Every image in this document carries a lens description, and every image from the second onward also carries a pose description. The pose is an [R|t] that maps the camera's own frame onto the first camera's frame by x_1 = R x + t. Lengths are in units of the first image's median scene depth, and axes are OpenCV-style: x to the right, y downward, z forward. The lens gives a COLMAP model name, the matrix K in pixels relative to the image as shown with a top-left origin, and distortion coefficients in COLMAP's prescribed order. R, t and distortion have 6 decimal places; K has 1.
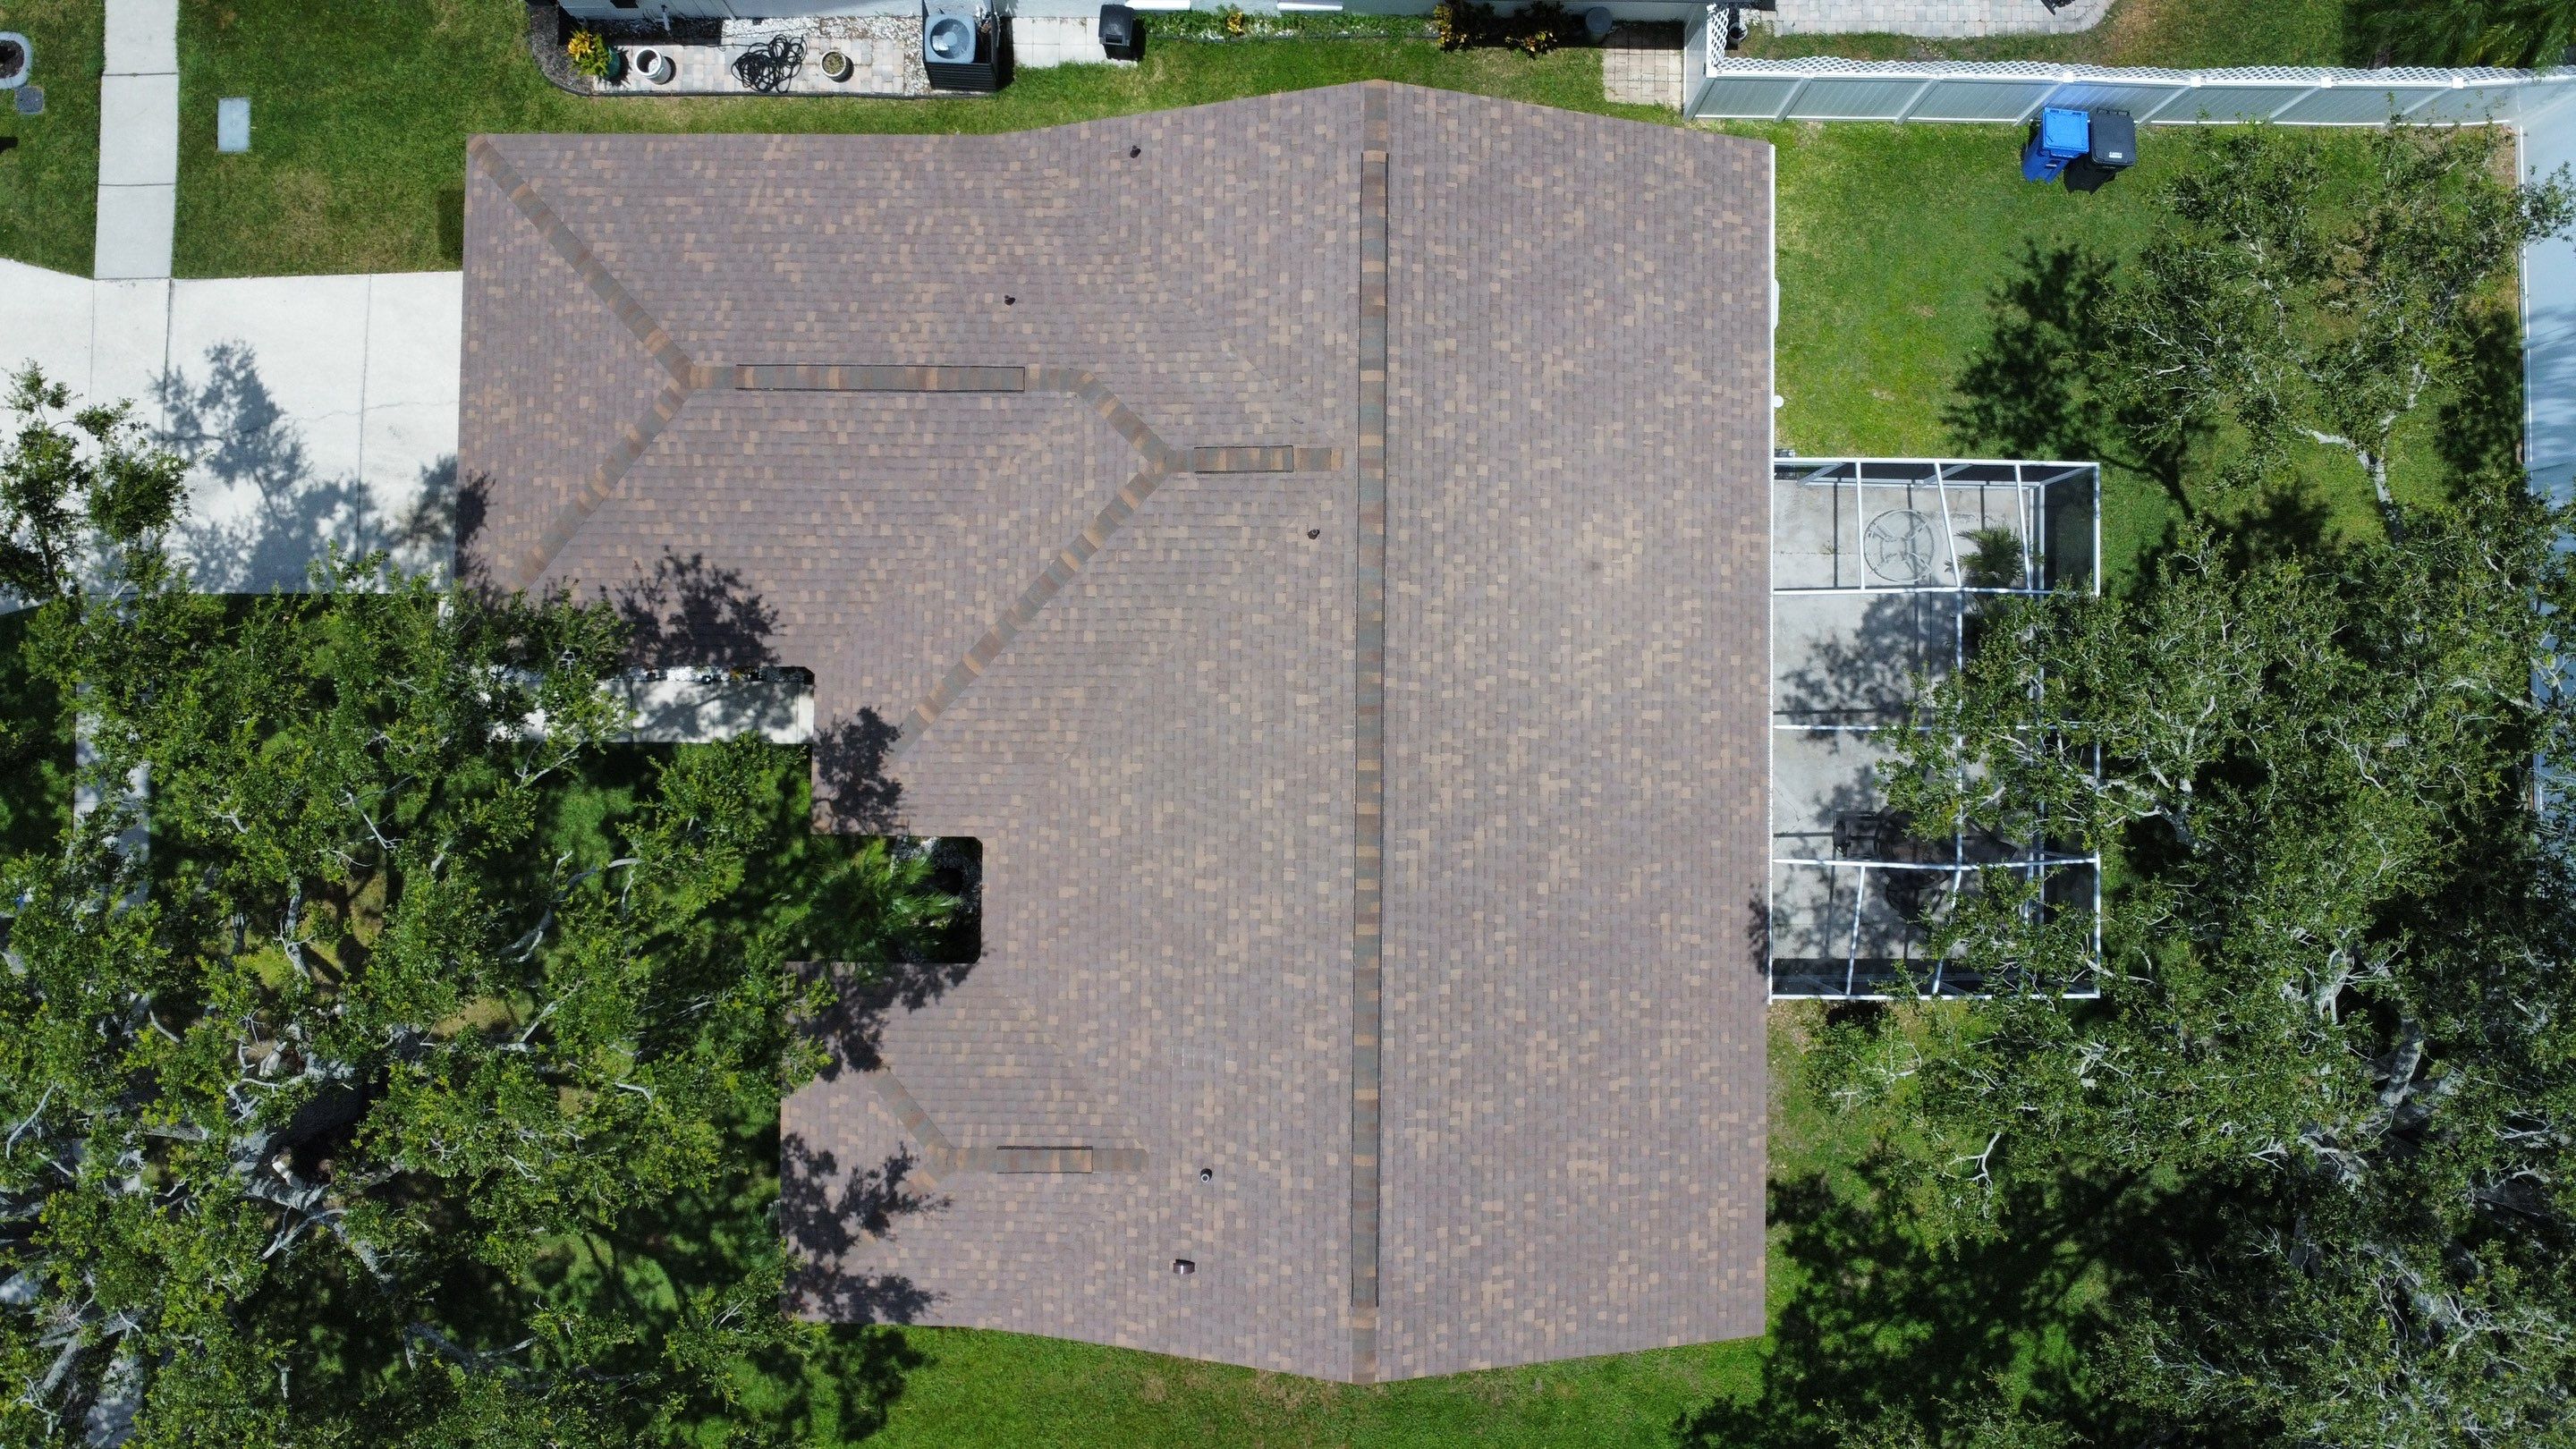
lens RADIAL K [[1870.7, 0, 1307.2], [0, 1870.7, 720.0], [0, 0, 1]] dist [-0.030712, -0.001989]
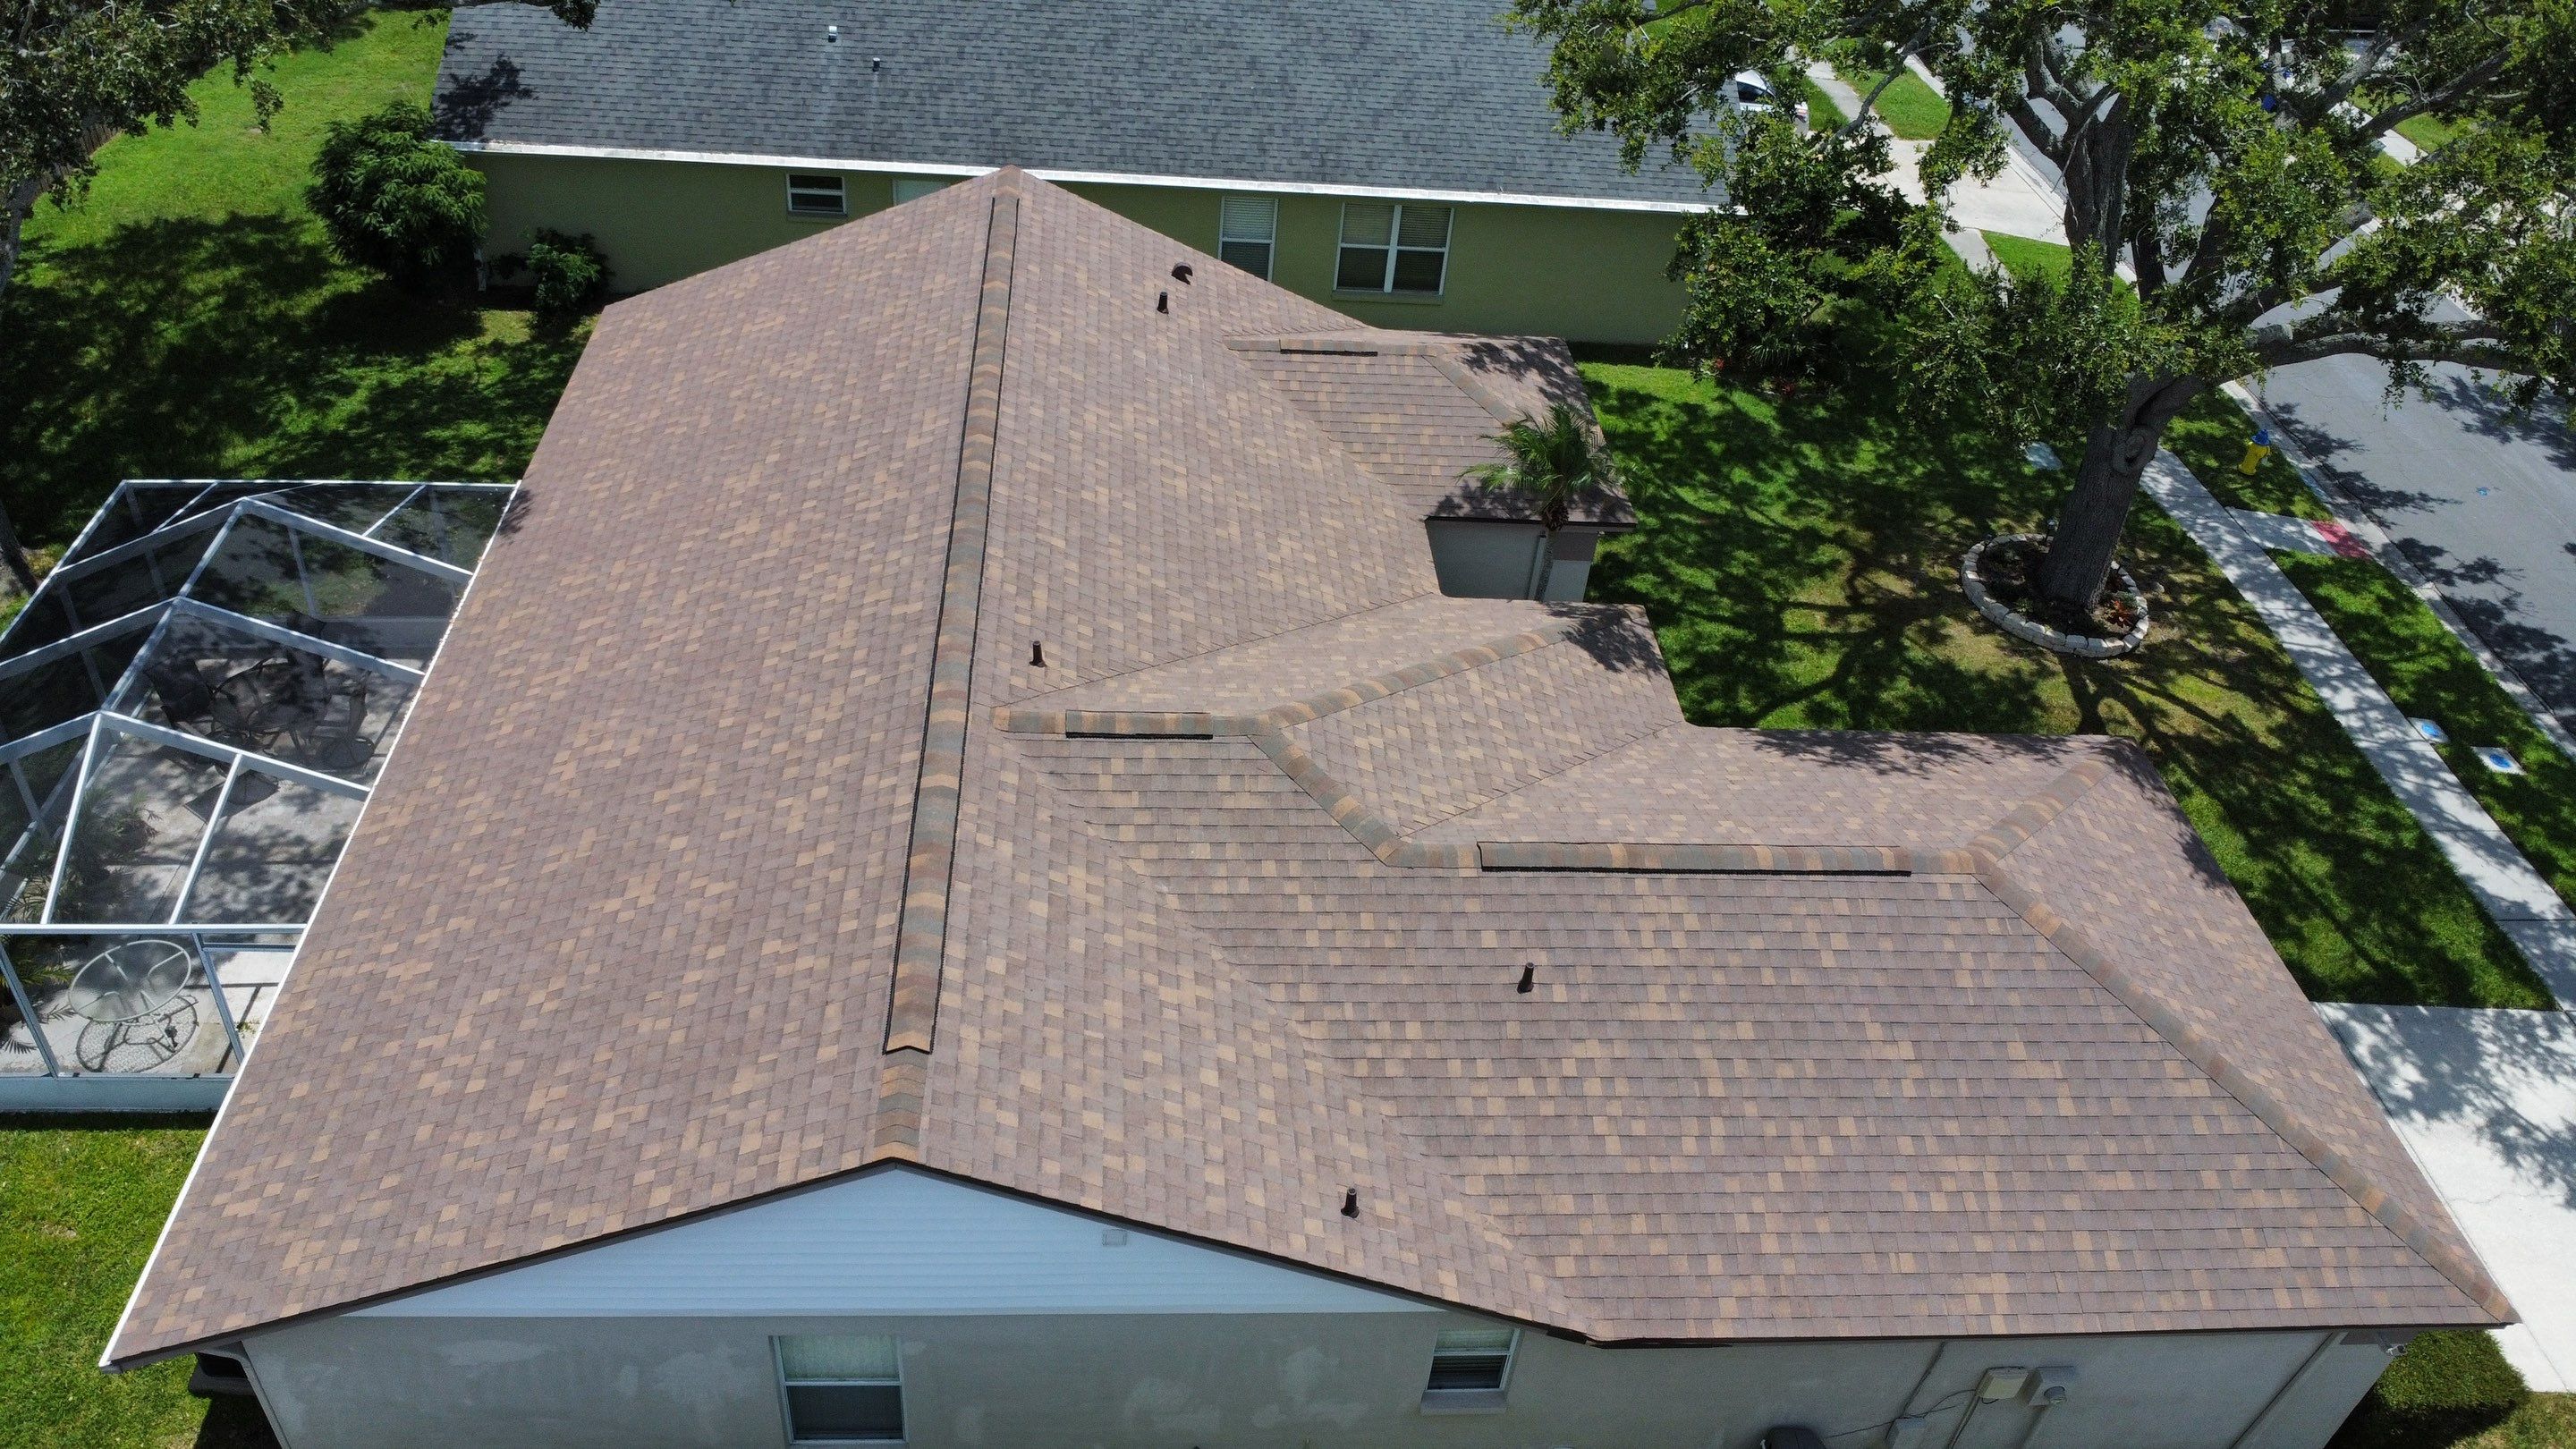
lens RADIAL K [[1870.7, 0, 1267.6], [0, 1870.7, 720.1], [0, 0, 1]] dist [-0.030712, -0.001989]
pose [[-0.994894, -0.009106, -0.100516, -0.011746], [-0.074490, -0.605744, 0.792165, -0.633873], [-0.068101, 0.795608, 0.601972, 0.548871]]
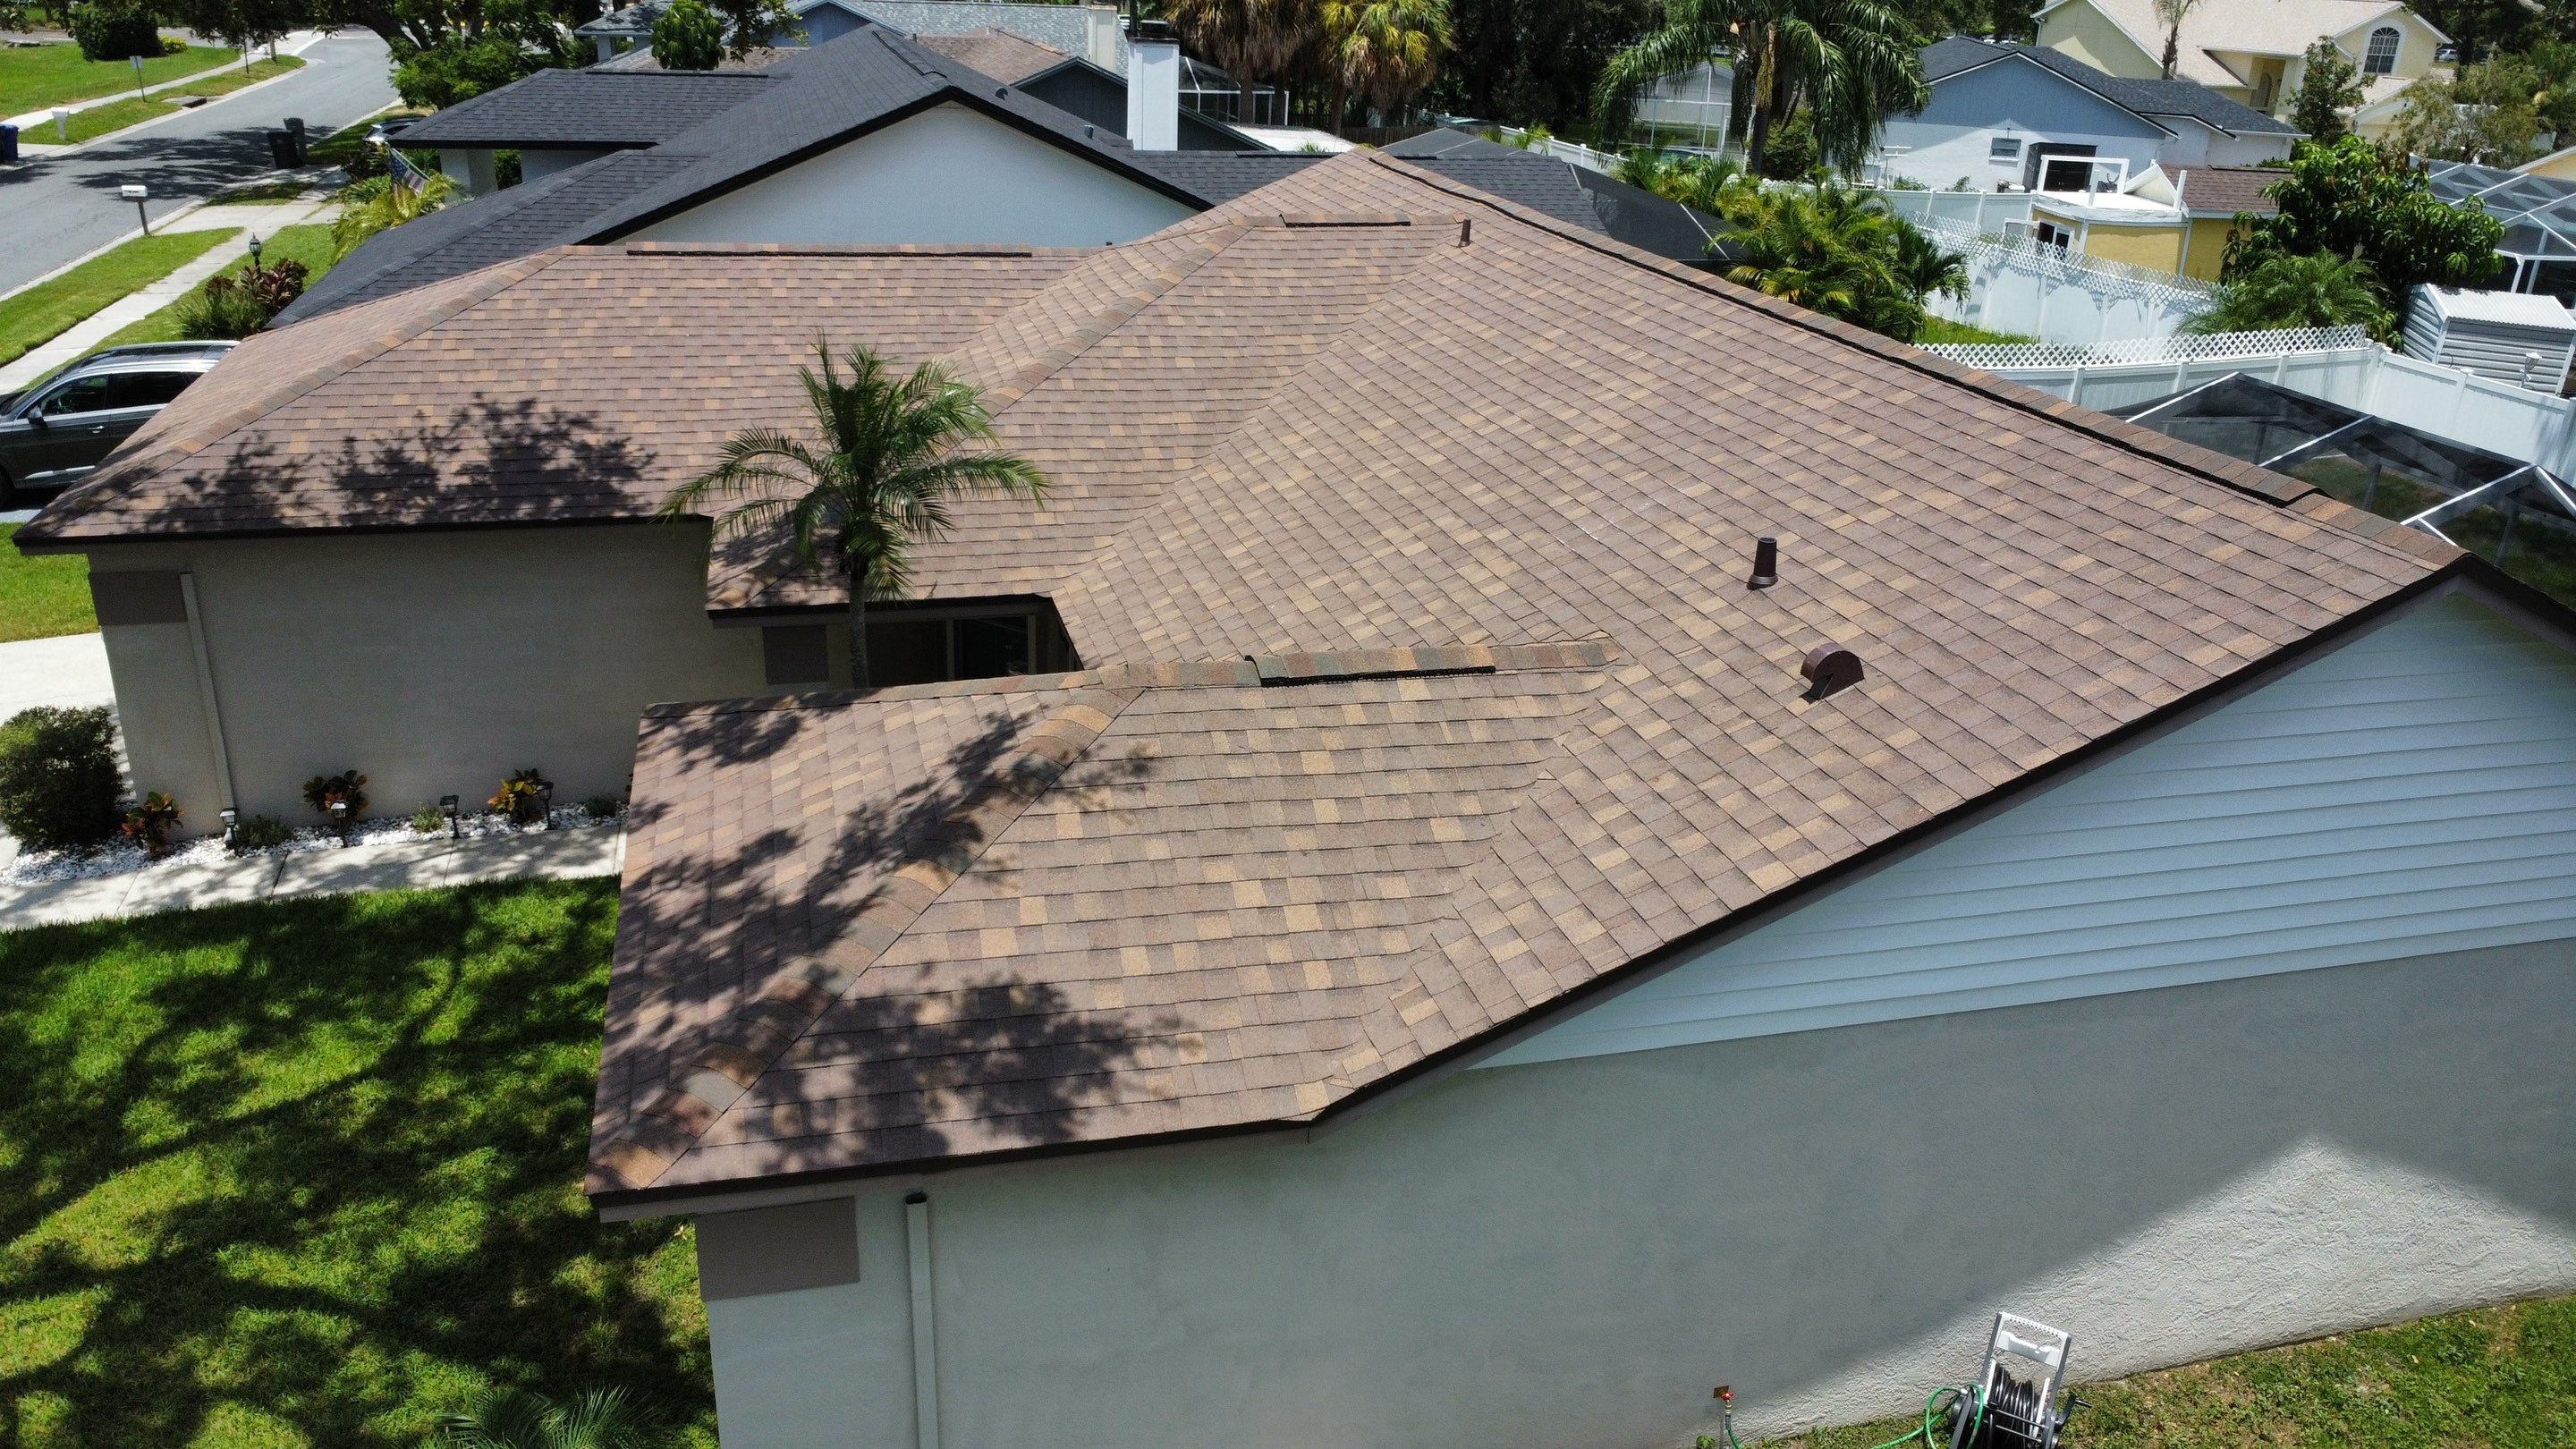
lens RADIAL K [[1870.7, 0, 1284.0], [0, 1870.7, 725.0], [0, 0, 1]] dist [-0.030712, -0.001989]
pose [[0.961777, -0.063229, 0.266434, -0.254771], [0.268660, 0.406127, -0.873432, 0.559483], [-0.052980, 0.911627, 0.407591, 0.824832]]
